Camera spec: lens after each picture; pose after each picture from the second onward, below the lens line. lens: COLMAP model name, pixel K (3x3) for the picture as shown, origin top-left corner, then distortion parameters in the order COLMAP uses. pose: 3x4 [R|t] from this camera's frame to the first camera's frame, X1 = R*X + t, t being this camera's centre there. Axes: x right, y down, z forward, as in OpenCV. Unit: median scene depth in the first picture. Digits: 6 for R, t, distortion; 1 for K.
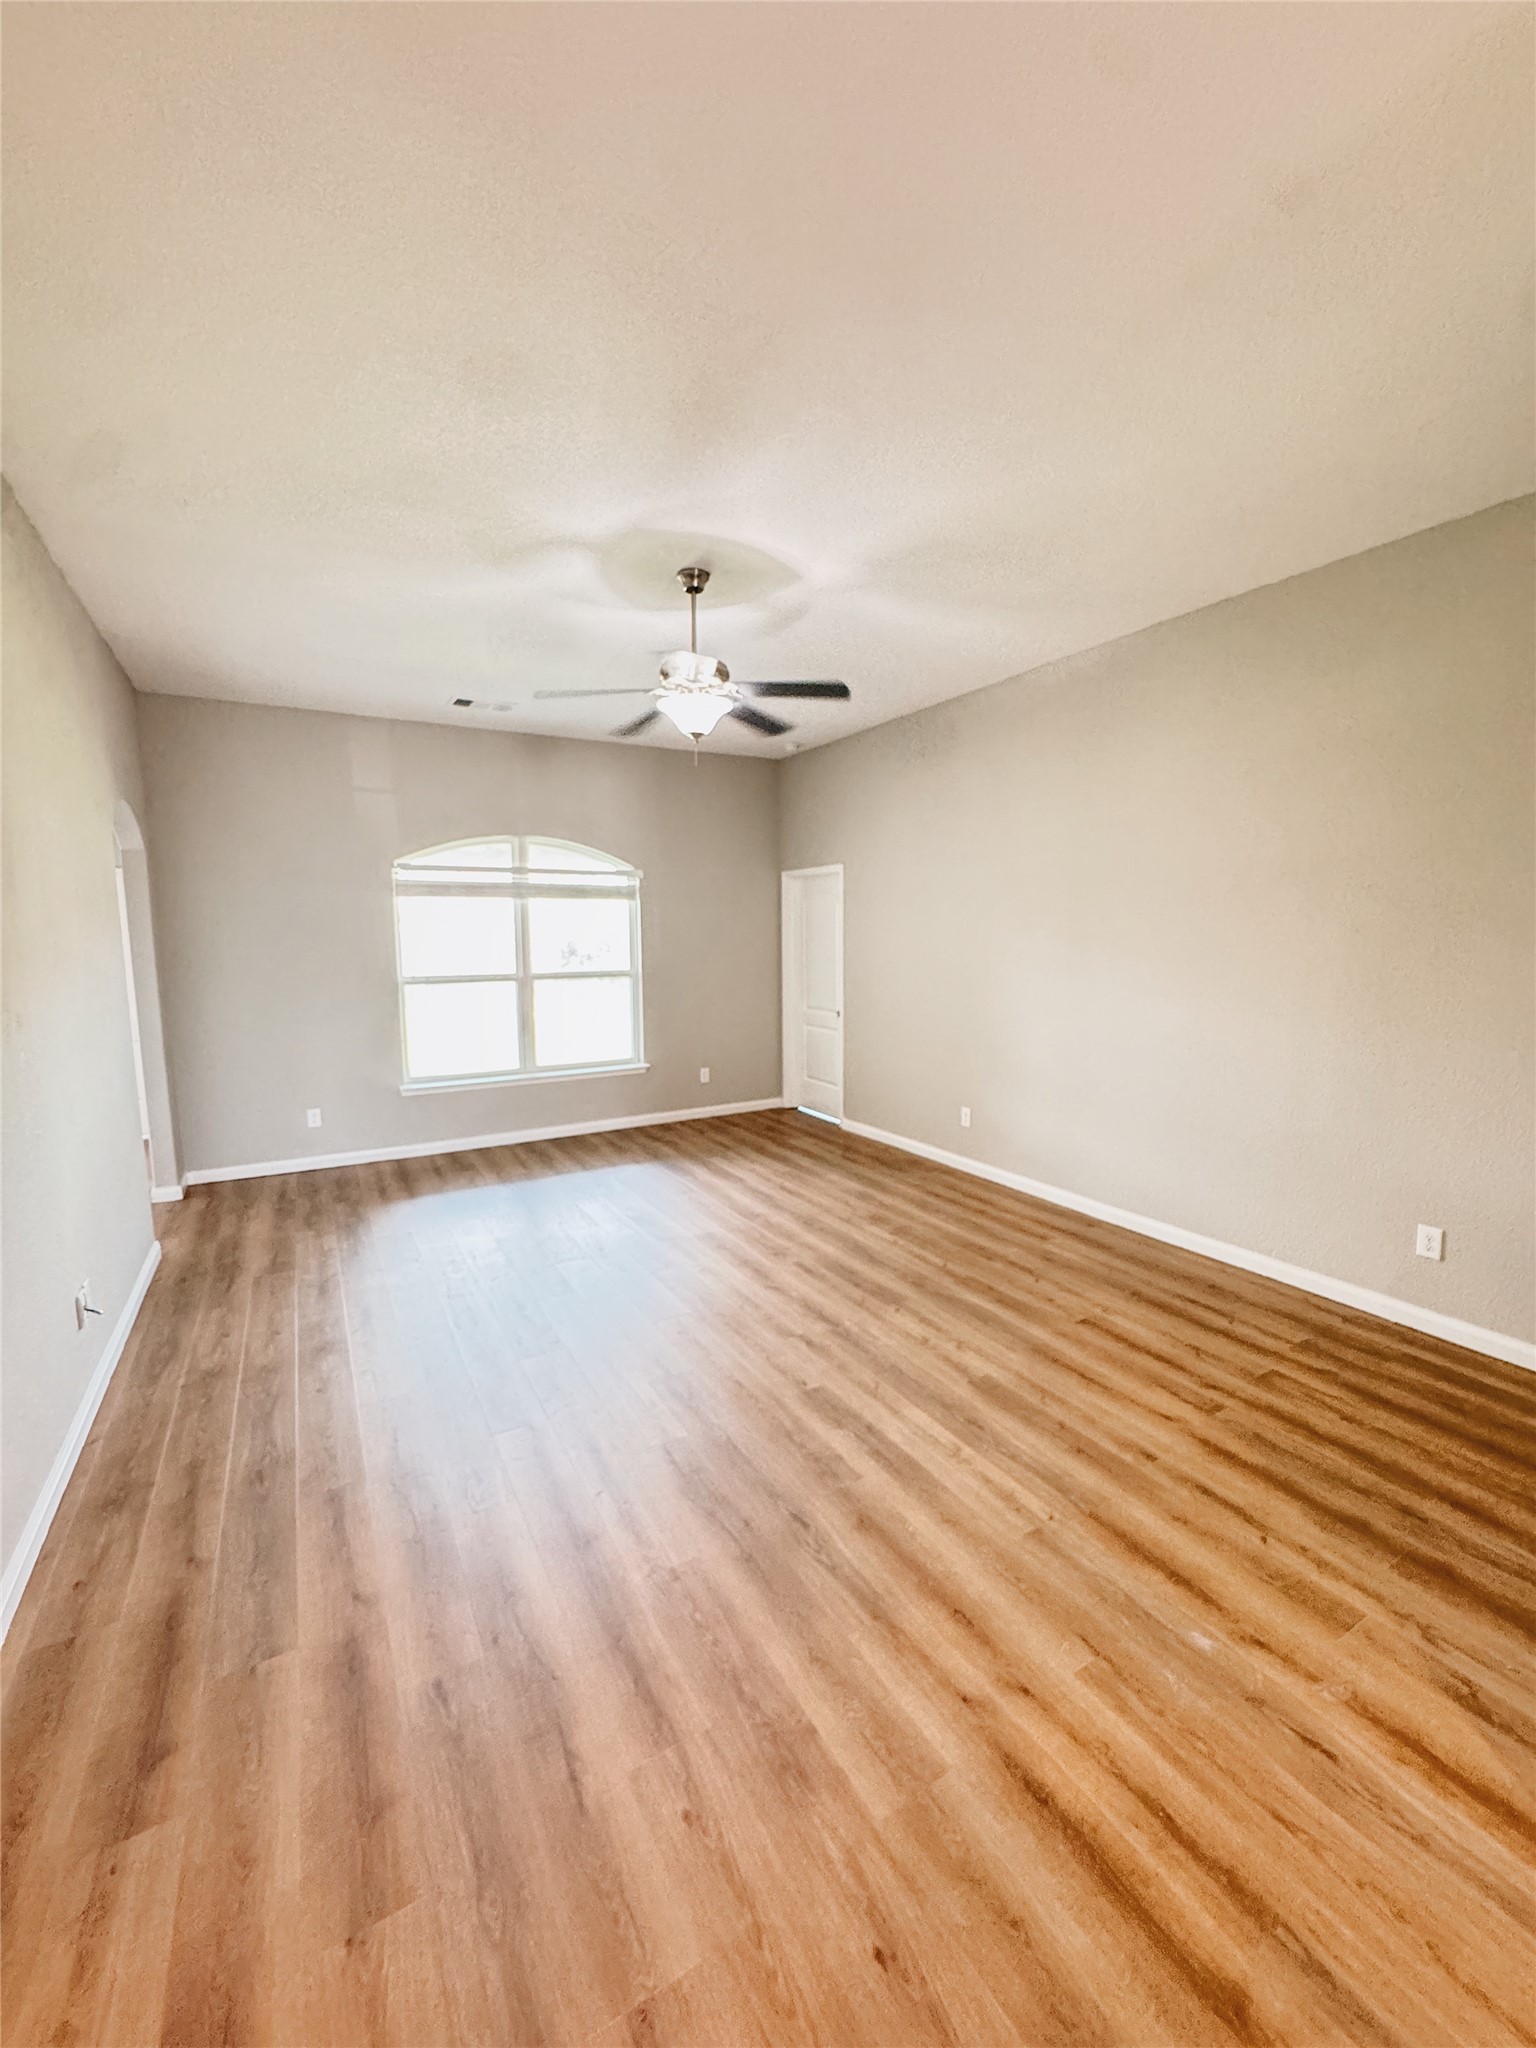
lens RADIAL K [[818.8, 0, 784.2], [0, 818.8, 1026.2], [0, 0, 1]] dist [0.000052, -0.000060]
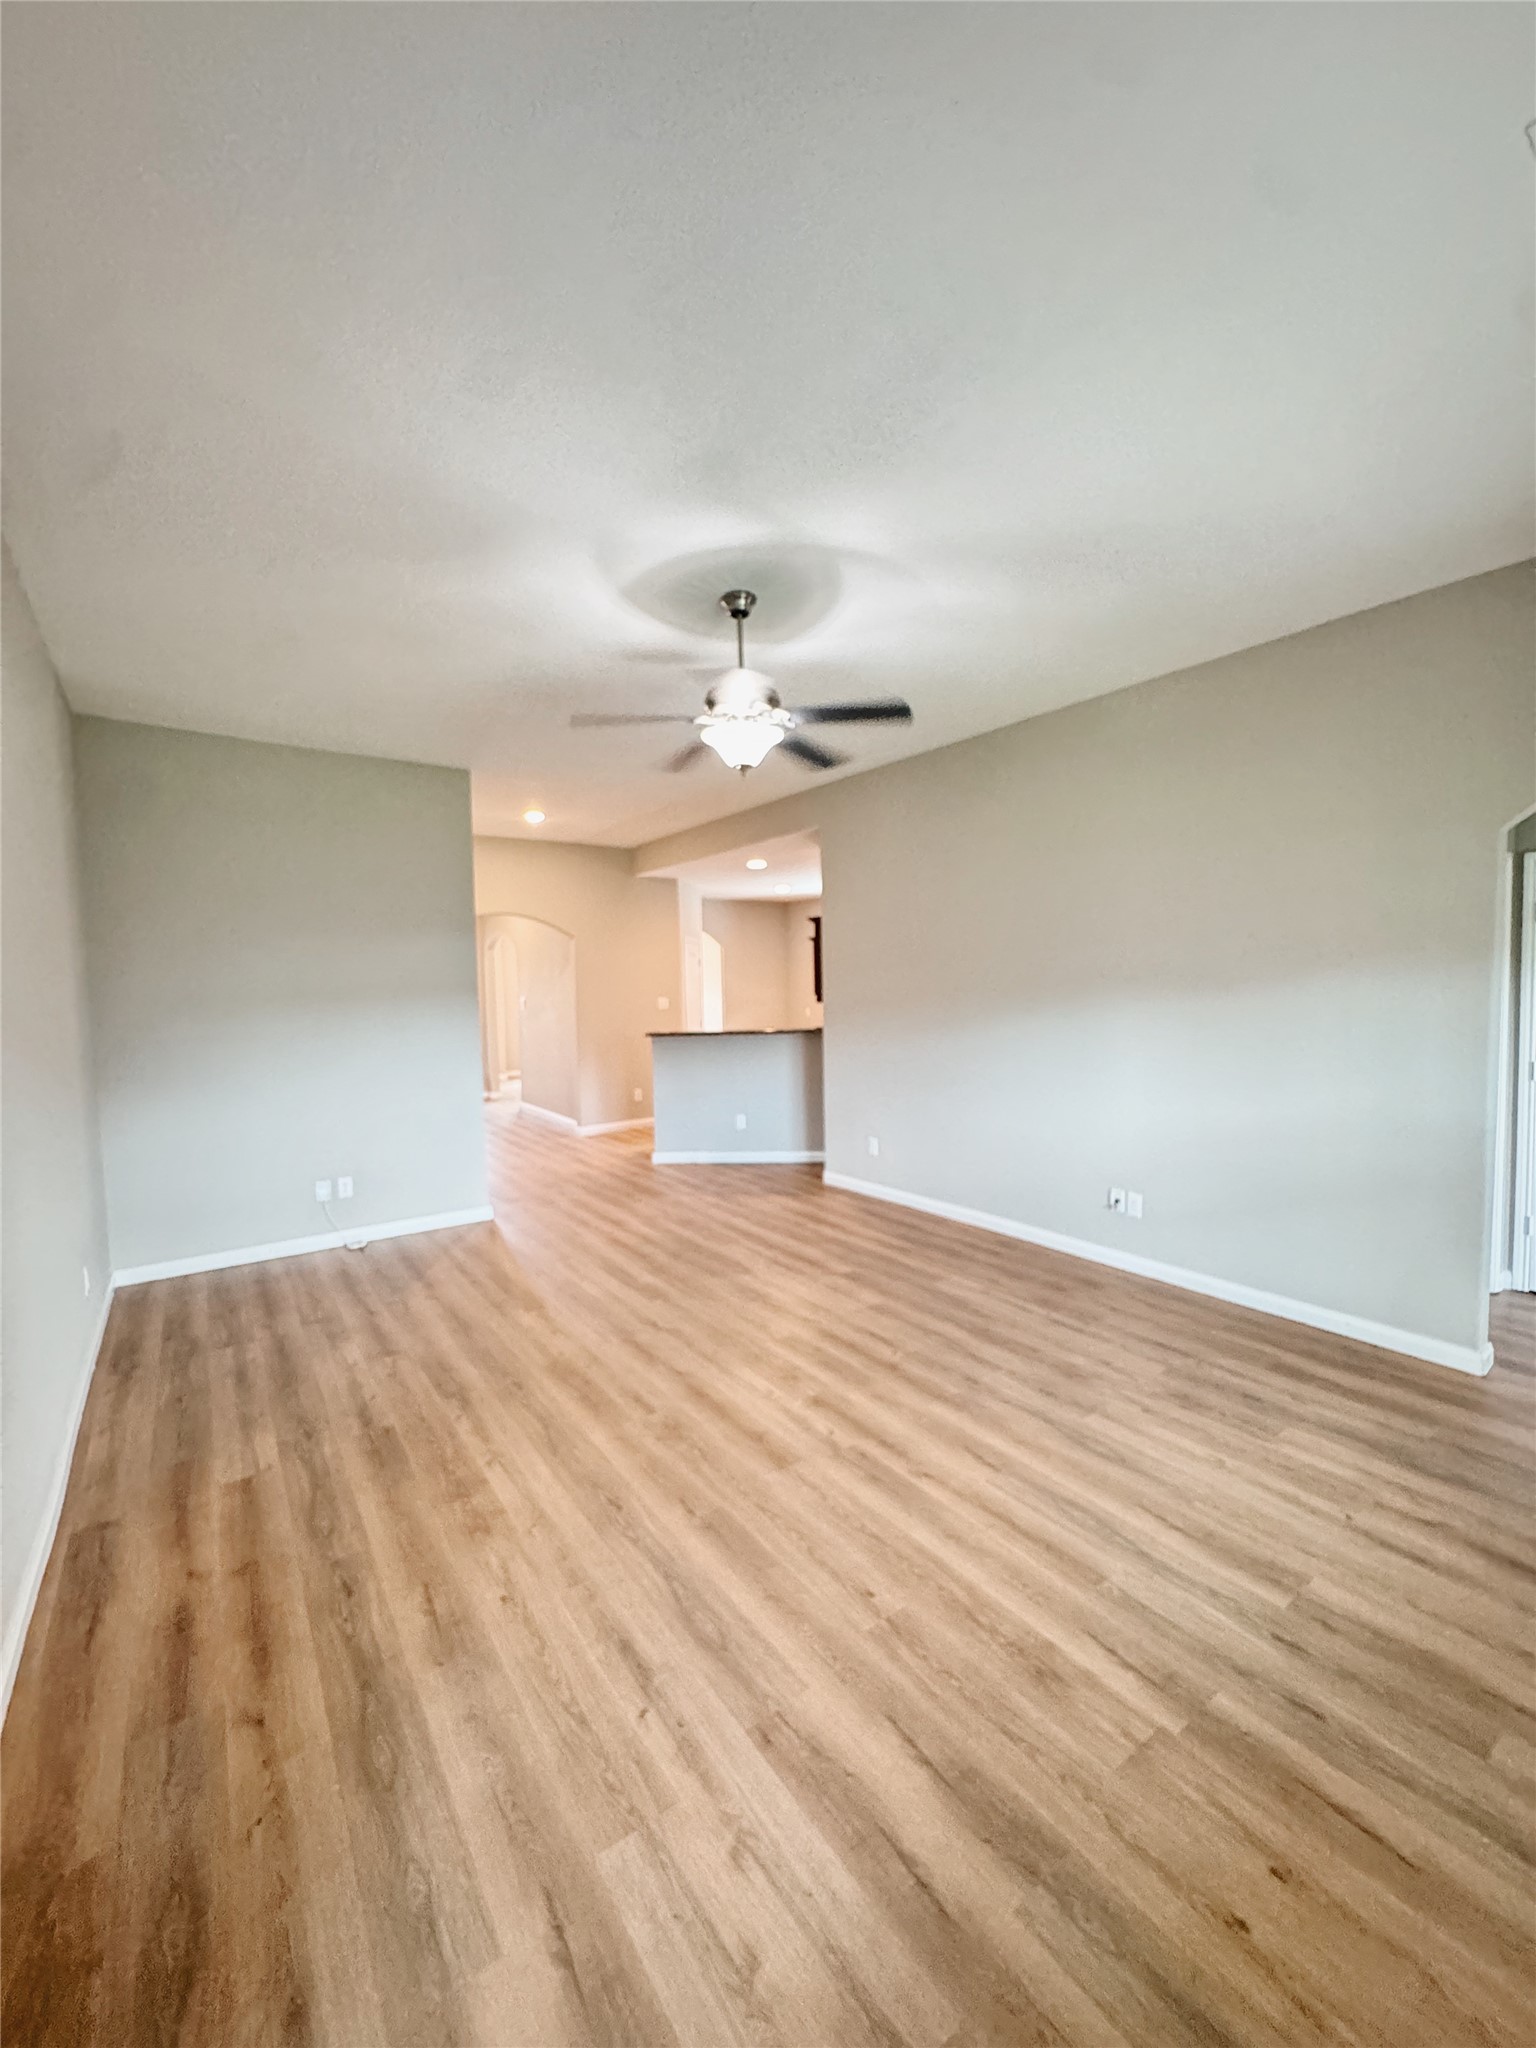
lens RADIAL K [[818.8, 0, 782.7], [0, 818.8, 1034.4], [0, 0, 1]] dist [0.000052, -0.000060]
pose [[-0.995579, 0.038167, -0.085829, -0.056489], [0.021885, 0.982832, 0.183198, -0.201087], [0.091347, 0.180509, -0.979322, 1.731868]]
